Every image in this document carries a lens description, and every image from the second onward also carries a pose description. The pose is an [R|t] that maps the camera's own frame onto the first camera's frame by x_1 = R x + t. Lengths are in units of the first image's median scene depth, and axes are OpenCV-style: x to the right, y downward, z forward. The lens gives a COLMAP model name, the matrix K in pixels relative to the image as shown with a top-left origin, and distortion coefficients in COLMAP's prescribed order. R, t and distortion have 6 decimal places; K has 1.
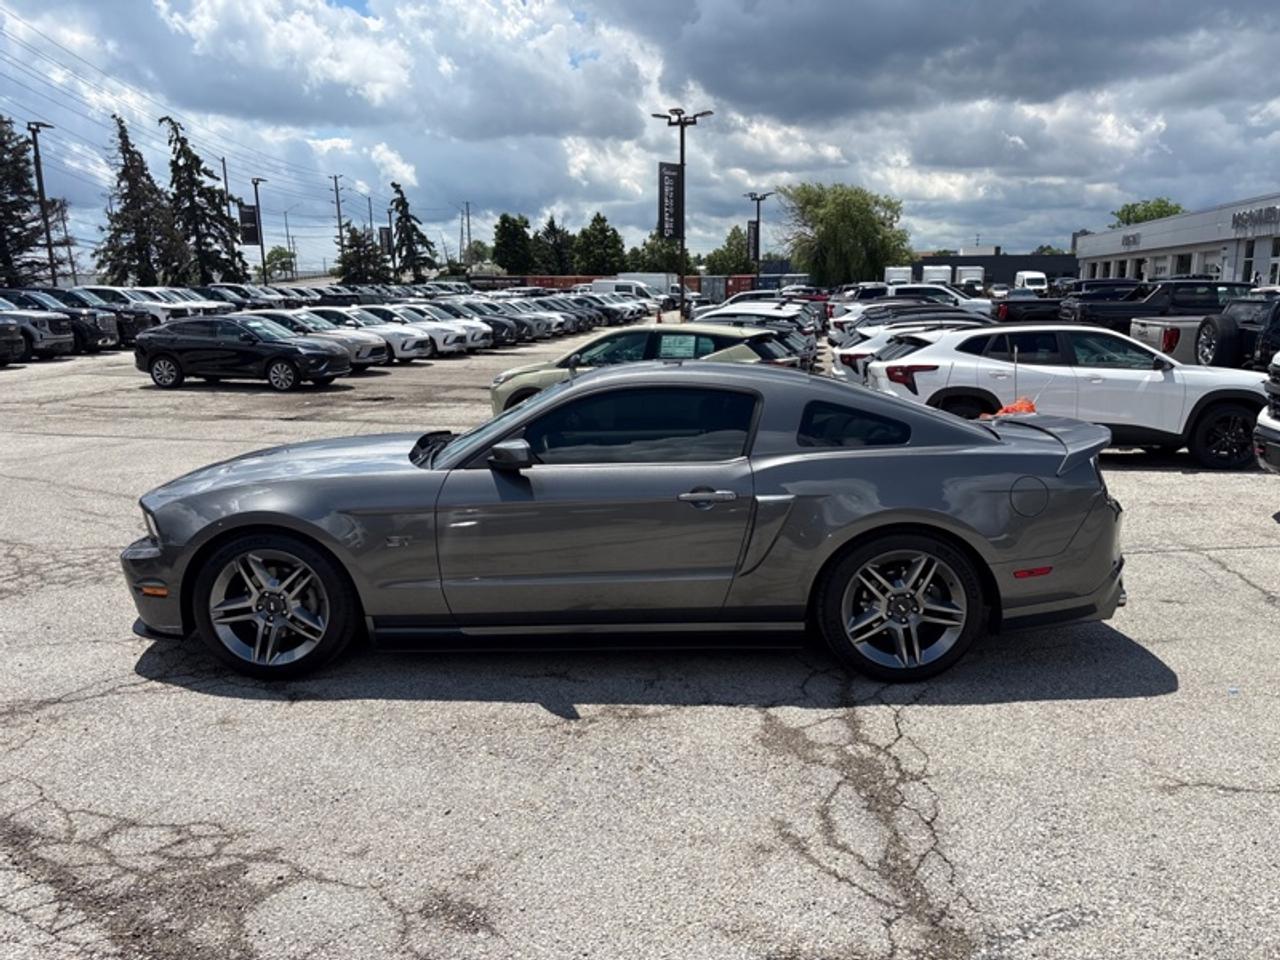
lens RADIAL K [[981.0, 0, 634.2], [0, 981.0, 487.3], [0, 0, 1]] dist [0.038070, -0.041229]
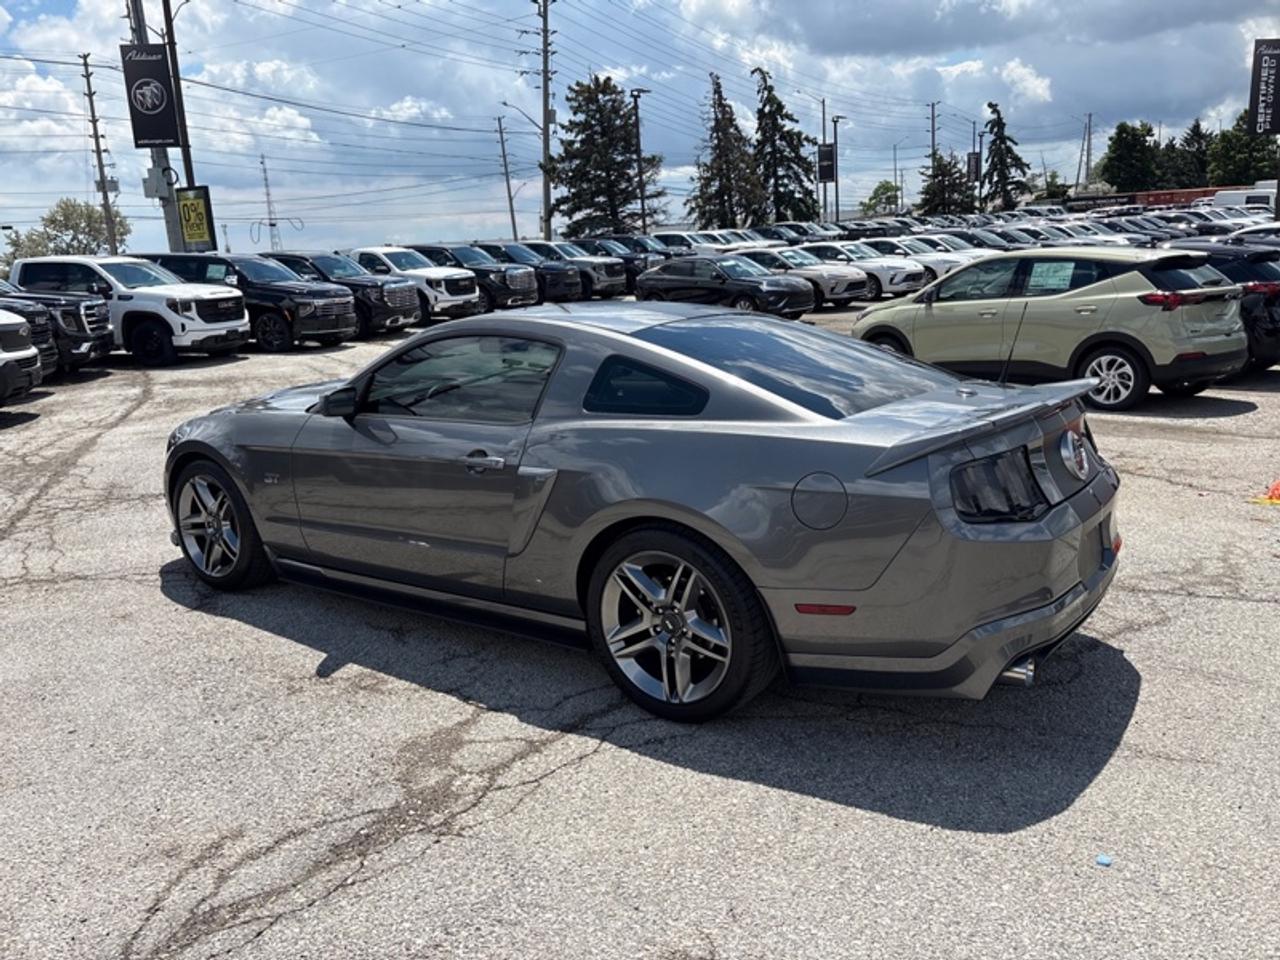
lens RADIAL K [[981.0, 0, 633.5], [0, 981.0, 474.6], [0, 0, 1]] dist [0.038070, -0.041229]
pose [[0.821588, 0.092798, -0.562478, 0.118056], [-0.062404, 0.995373, 0.073065, -0.008873], [0.566655, -0.024929, 0.823578, 0.061317]]
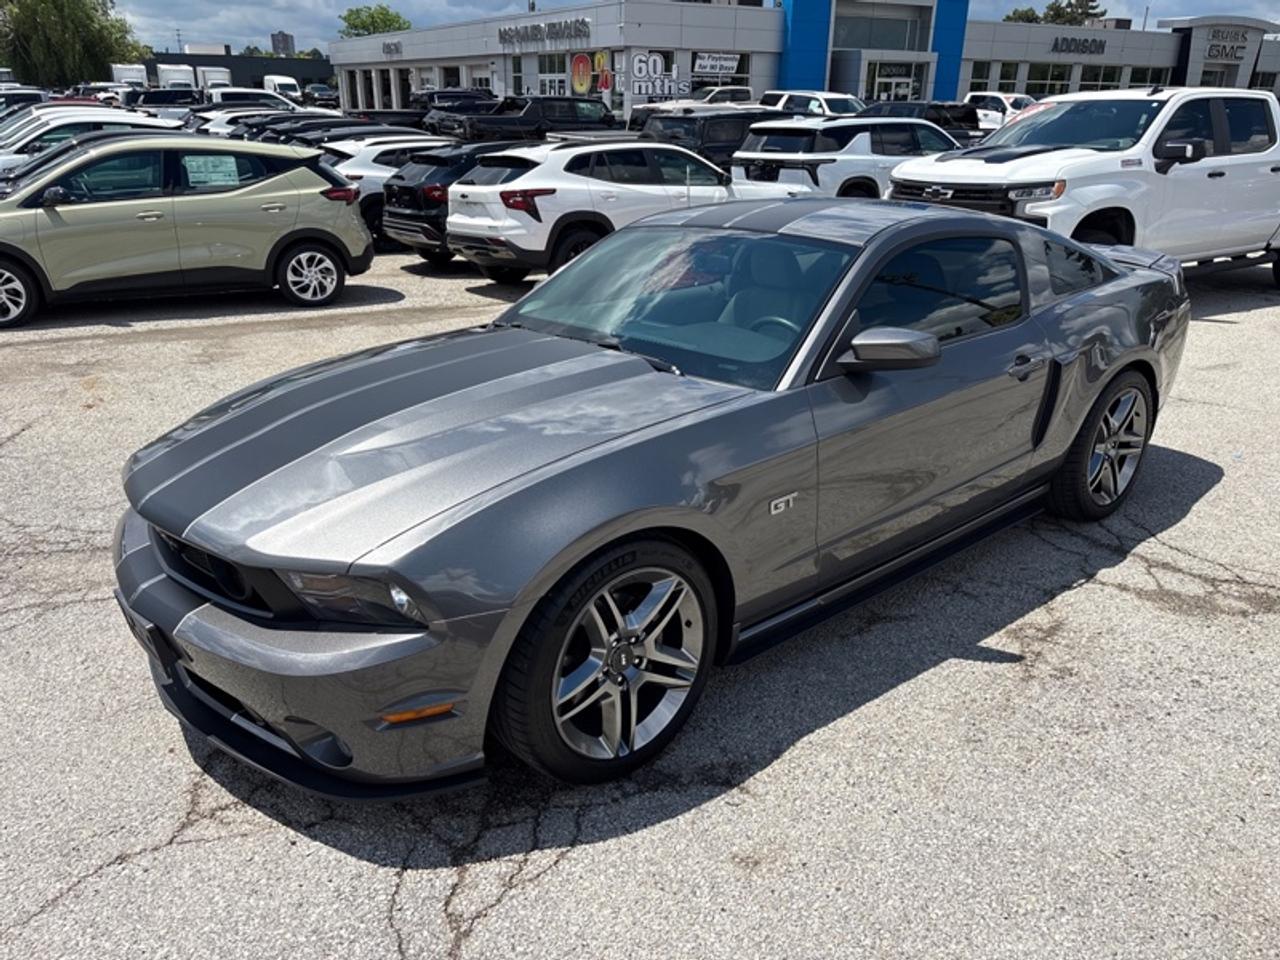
lens RADIAL K [[981.0, 0, 639.6], [0, 981.0, 482.2], [0, 0, 1]] dist [0.038070, -0.041229]
pose [[0.729650, -0.228234, 0.644608, -0.129370], [0.112331, 0.969856, 0.216243, -0.019964], [-0.674531, -0.085373, 0.733294, 0.101654]]
